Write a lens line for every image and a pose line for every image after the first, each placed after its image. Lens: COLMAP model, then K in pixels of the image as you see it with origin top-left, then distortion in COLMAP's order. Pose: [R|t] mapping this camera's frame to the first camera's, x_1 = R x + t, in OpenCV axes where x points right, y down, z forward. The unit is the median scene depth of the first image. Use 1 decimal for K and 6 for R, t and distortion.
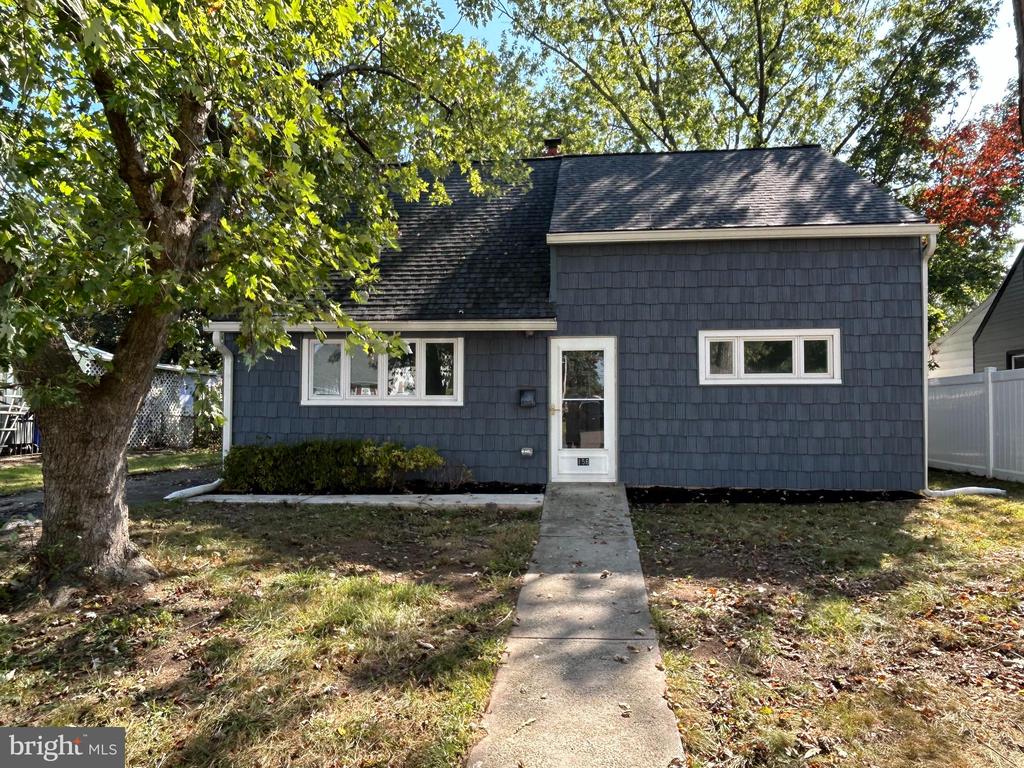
lens RADIAL K [[653.3, 0, 517.9], [0, 653.3, 389.3], [0, 0, 1]] dist [0.001959, -0.003229]
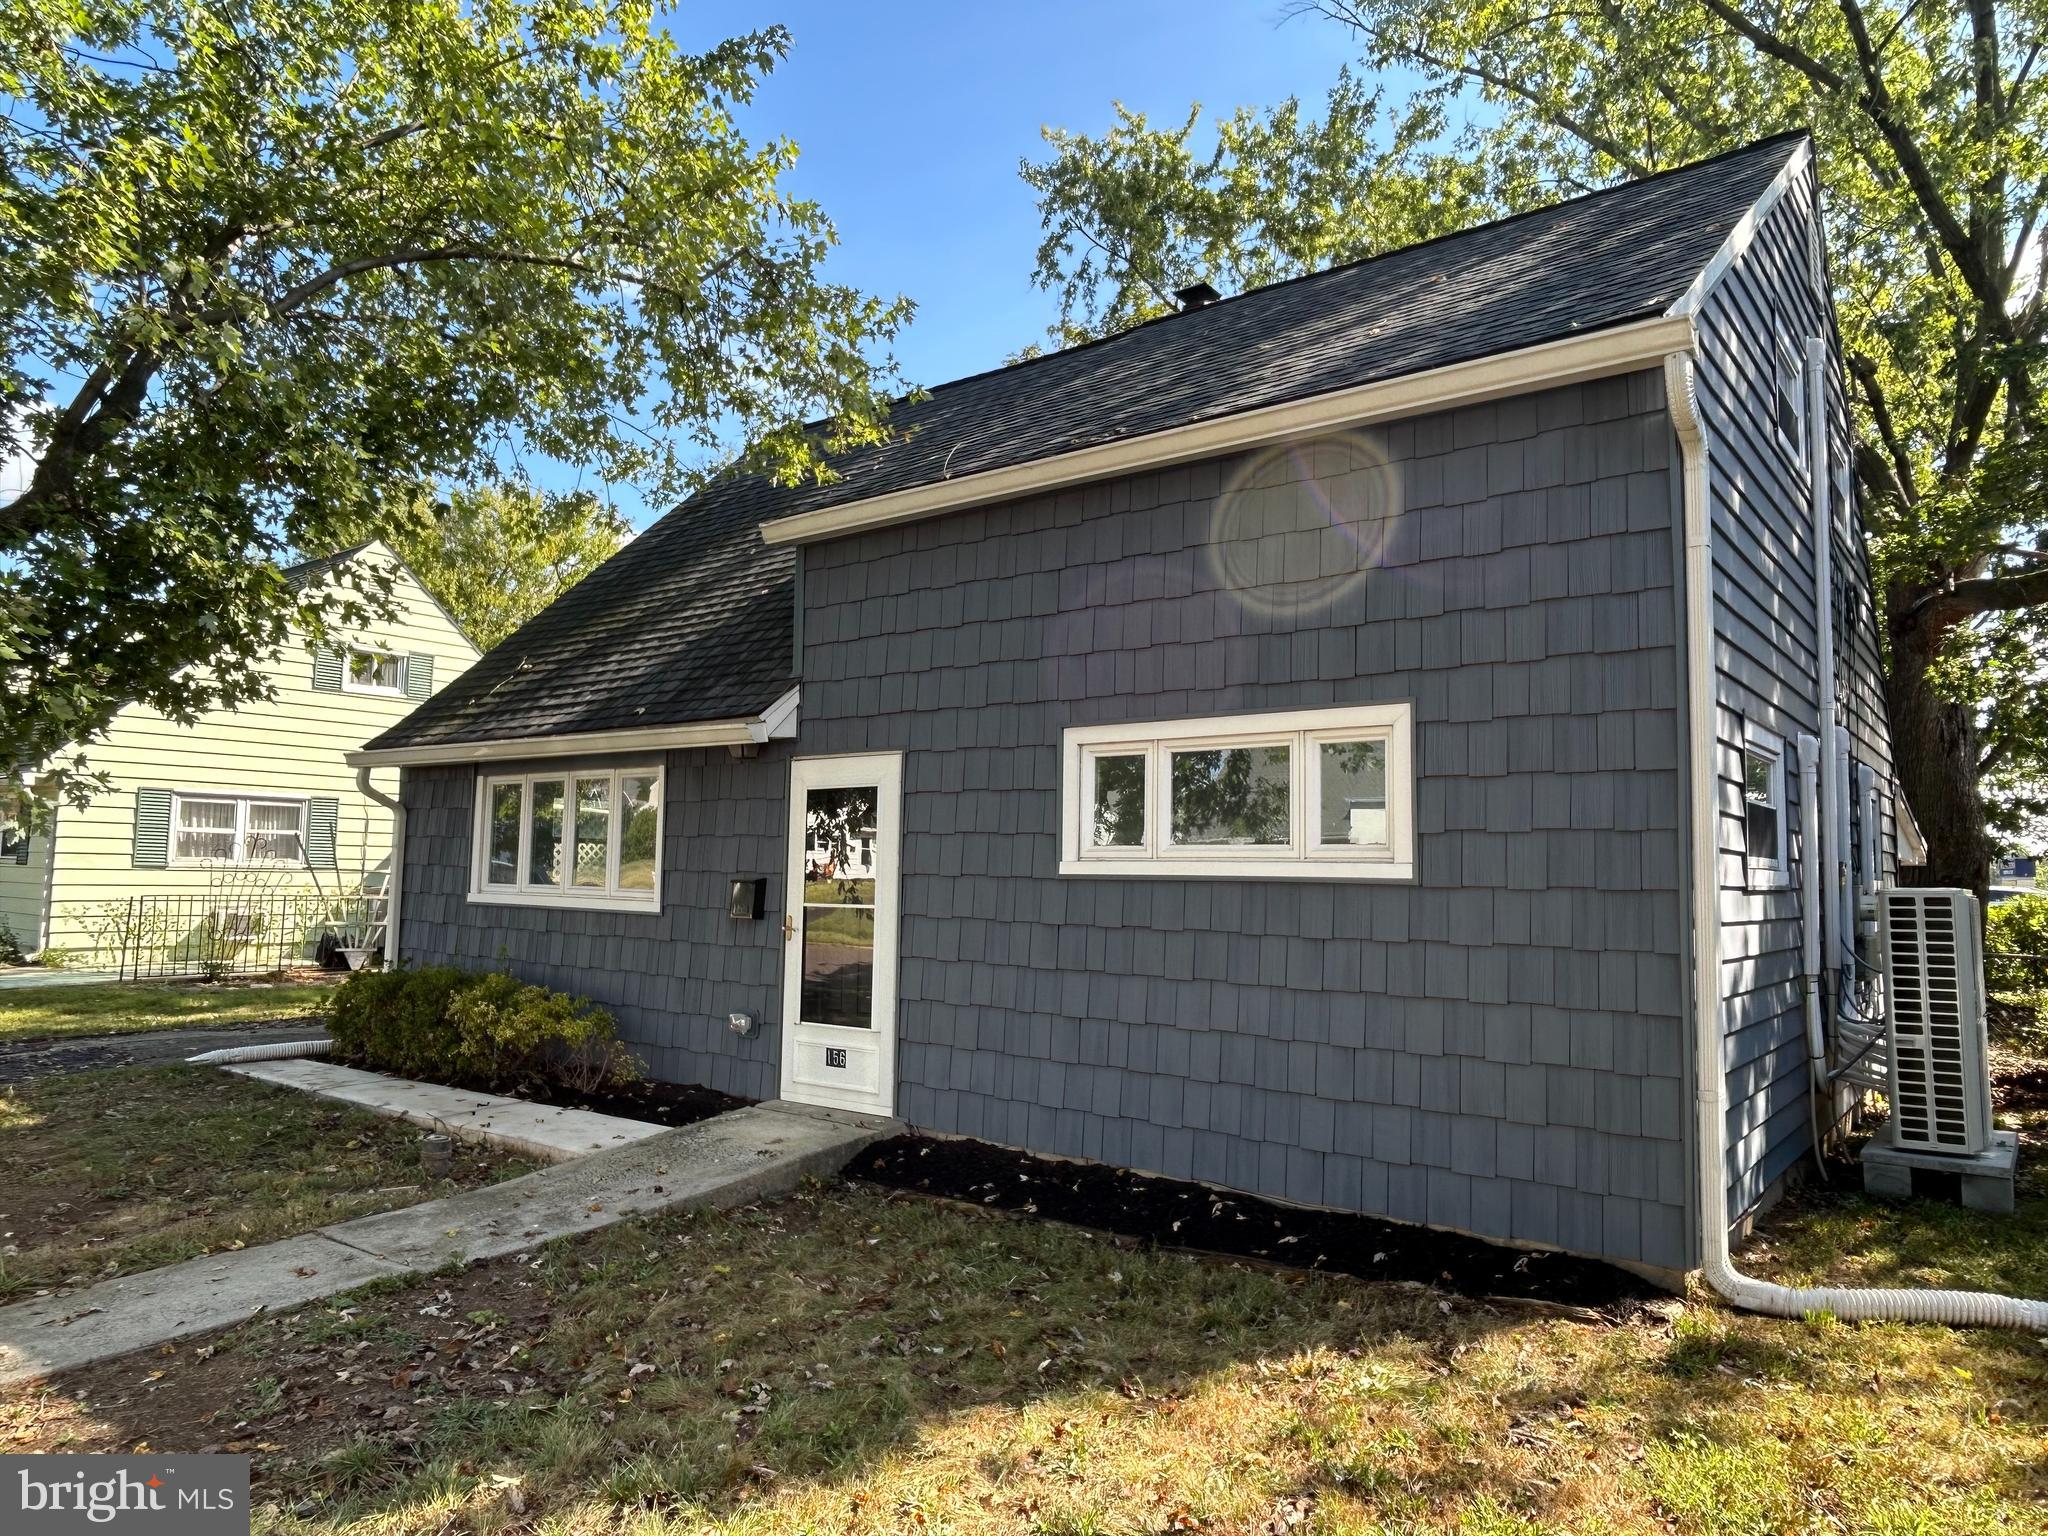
lens RADIAL K [[1306.5, 0, 1035.9], [0, 1306.5, 778.6], [0, 0, 1]] dist [0.001959, -0.003229]
pose [[0.852245, -0.025122, -0.522540, 0.649597], [-0.002844, 0.998609, -0.052649, -0.022135], [0.523136, 0.046355, 0.850988, 0.360048]]
